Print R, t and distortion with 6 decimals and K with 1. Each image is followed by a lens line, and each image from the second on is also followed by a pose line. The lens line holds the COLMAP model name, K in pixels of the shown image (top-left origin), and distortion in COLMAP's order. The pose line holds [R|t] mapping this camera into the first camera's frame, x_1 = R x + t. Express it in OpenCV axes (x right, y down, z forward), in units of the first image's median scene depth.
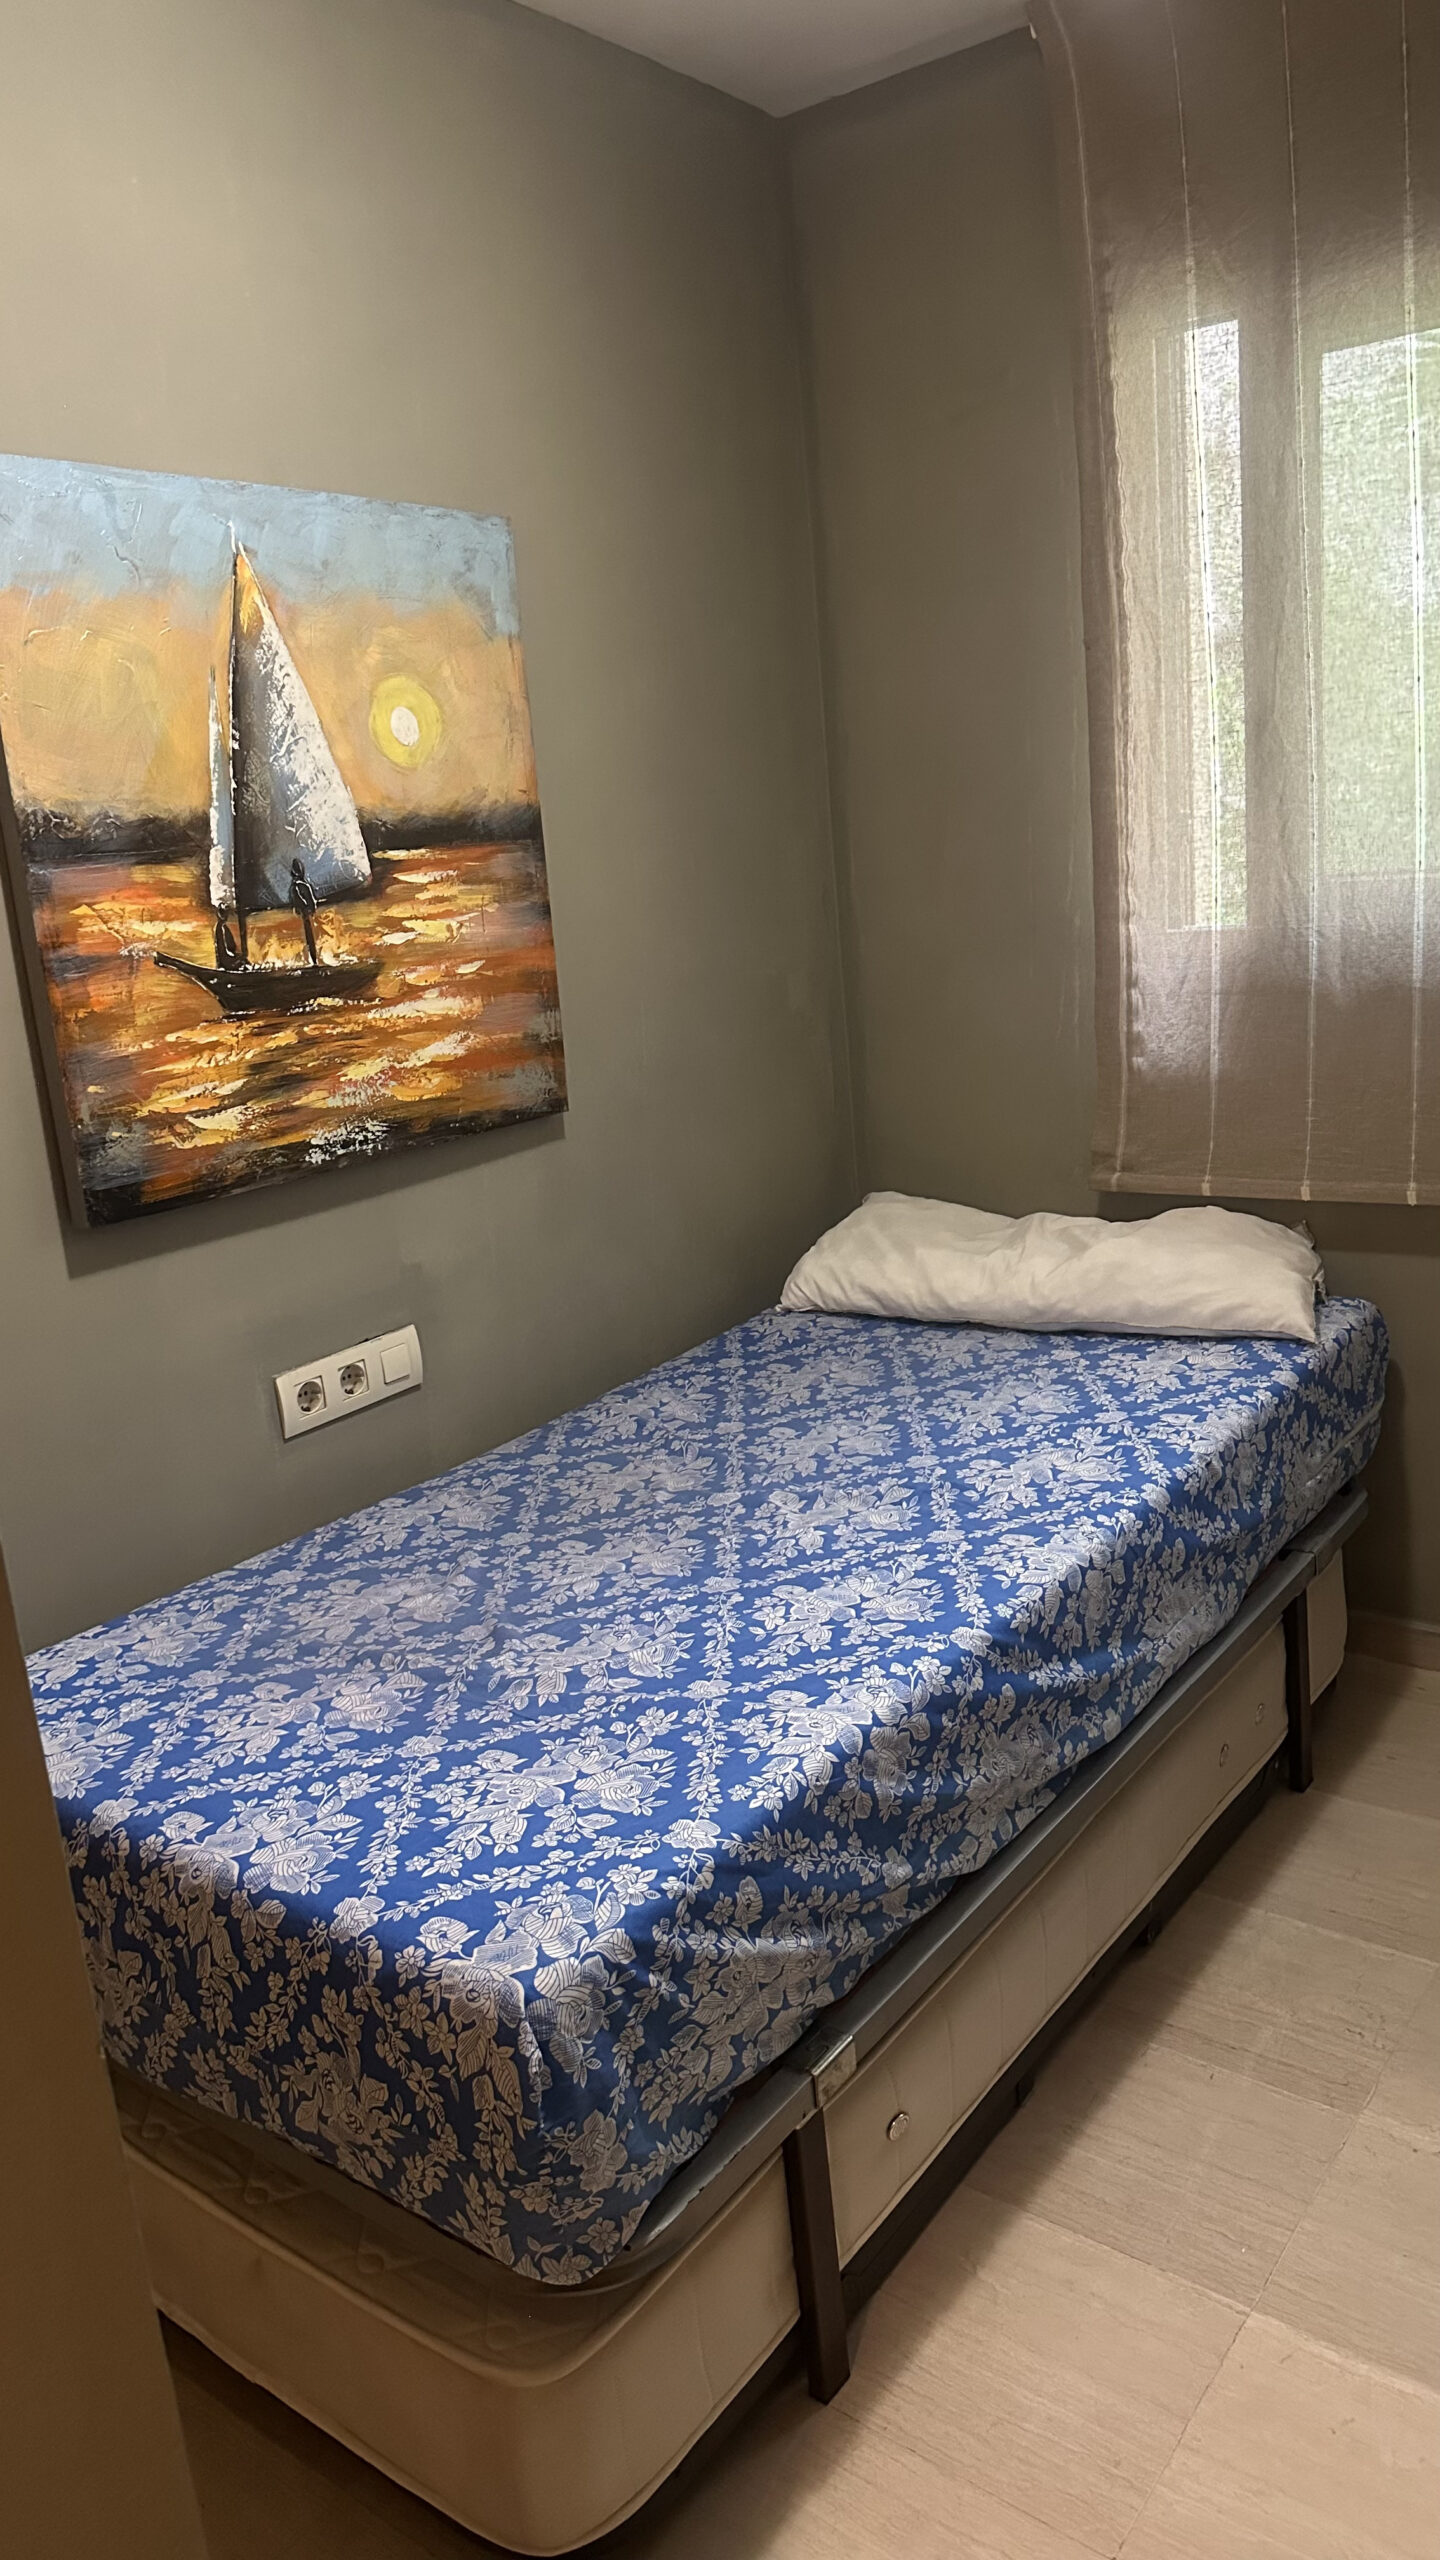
lens RADIAL K [[1809.3, 0, 713.0], [0, 1809.3, 1269.2], [0, 0, 1]] dist [0.038464, -0.048654]
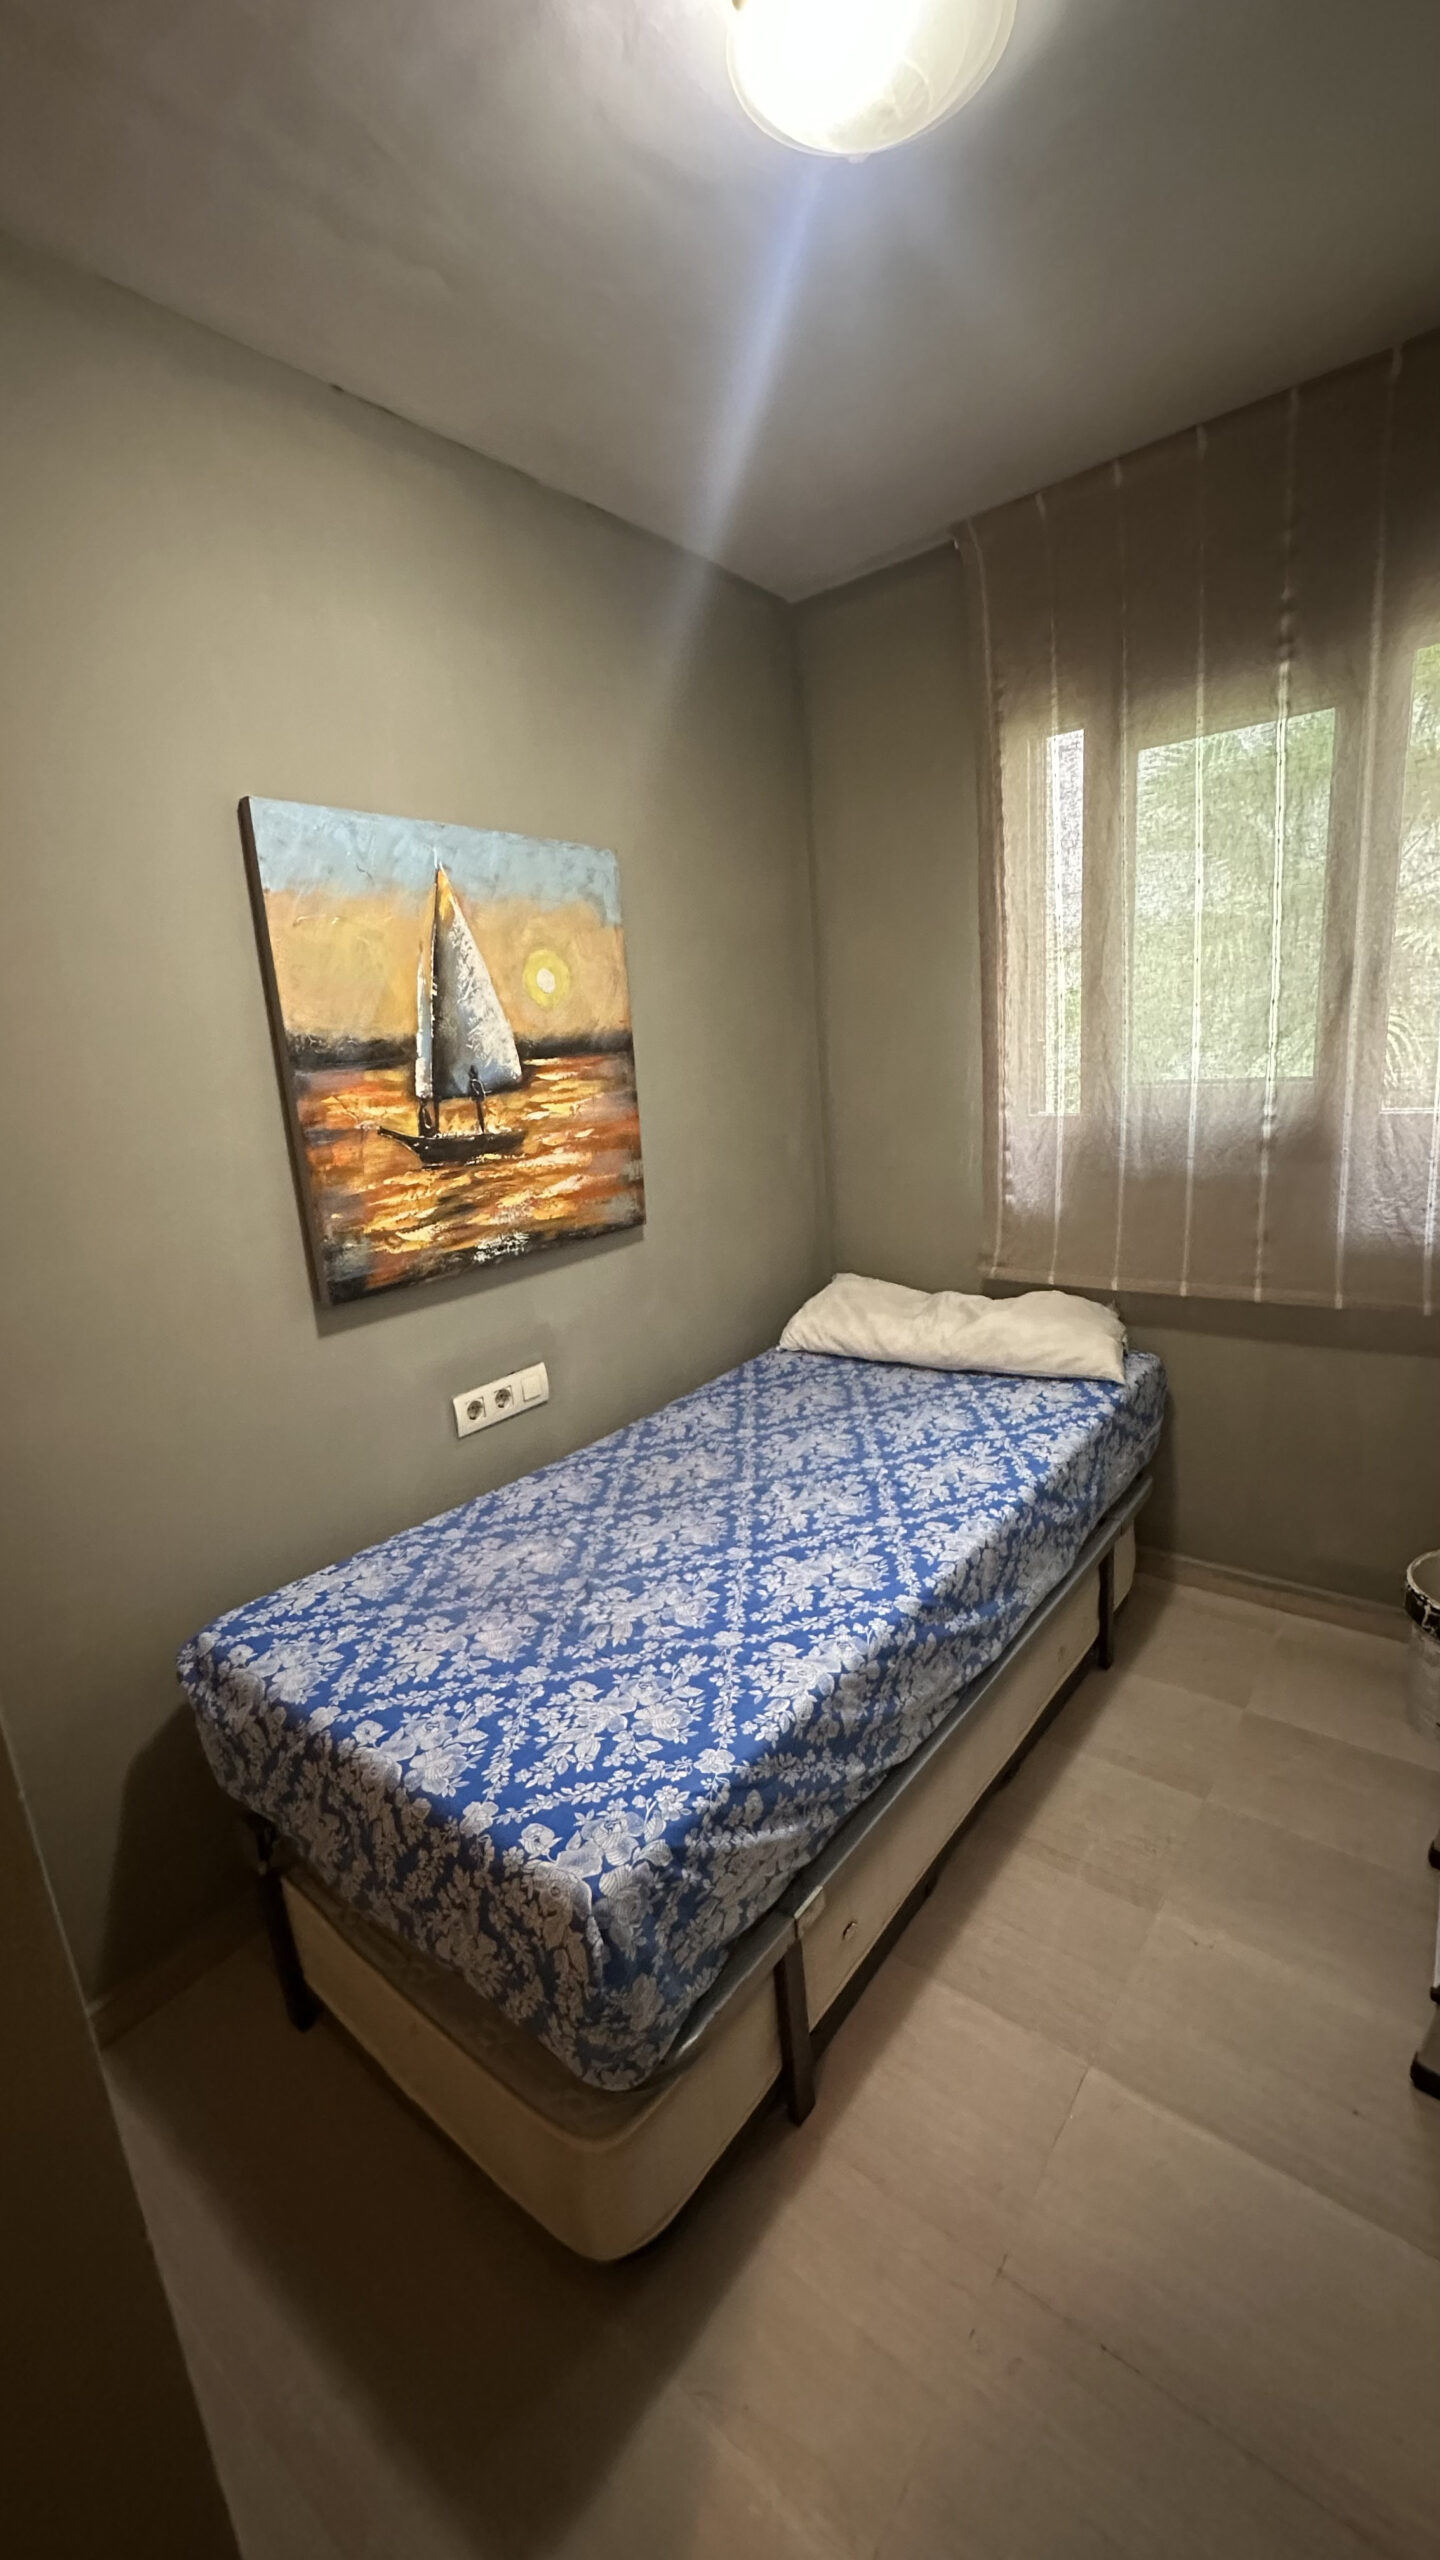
lens RADIAL K [[1030.9, 0, 708.1], [0, 1030.9, 1281.8], [0, 0, 1]] dist [-0.012786, 0.000777]
pose [[0.999445, 0.018425, -0.027765, -0.000858], [-0.018542, 0.999820, -0.003940, -0.044722], [0.027688, 0.004453, 0.999607, 0.137021]]
